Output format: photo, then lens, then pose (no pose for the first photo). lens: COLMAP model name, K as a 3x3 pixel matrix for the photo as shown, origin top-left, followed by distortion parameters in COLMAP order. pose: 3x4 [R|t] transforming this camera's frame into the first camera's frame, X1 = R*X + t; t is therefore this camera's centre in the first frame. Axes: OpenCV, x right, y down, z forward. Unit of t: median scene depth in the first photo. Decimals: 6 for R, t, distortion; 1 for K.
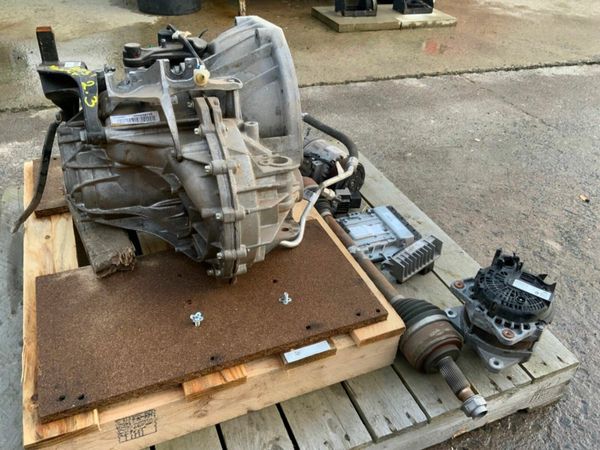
lens RADIAL K [[509.1, 0, 301.8], [0, 509.1, 228.5], [0, 0, 1]] dist [0.071158, -0.158534]
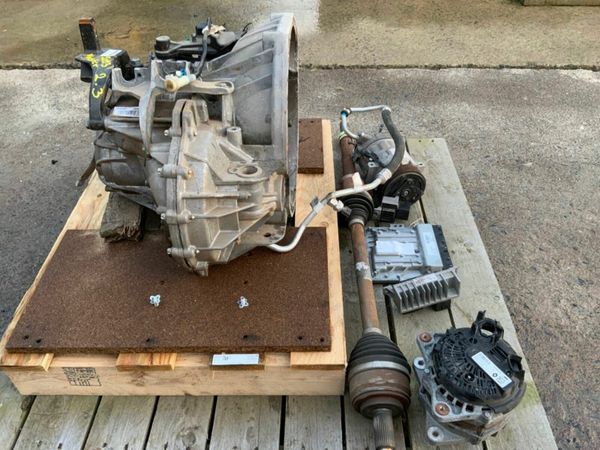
lens RADIAL K [[509.1, 0, 301.8], [0, 509.1, 228.5], [0, 0, 1]] dist [0.071158, -0.158534]
pose [[0.906582, 0.213423, -0.364087, 0.427133], [-0.181229, 0.975988, 0.120847, -0.156918], [0.381136, -0.043575, 0.923491, 0.103013]]
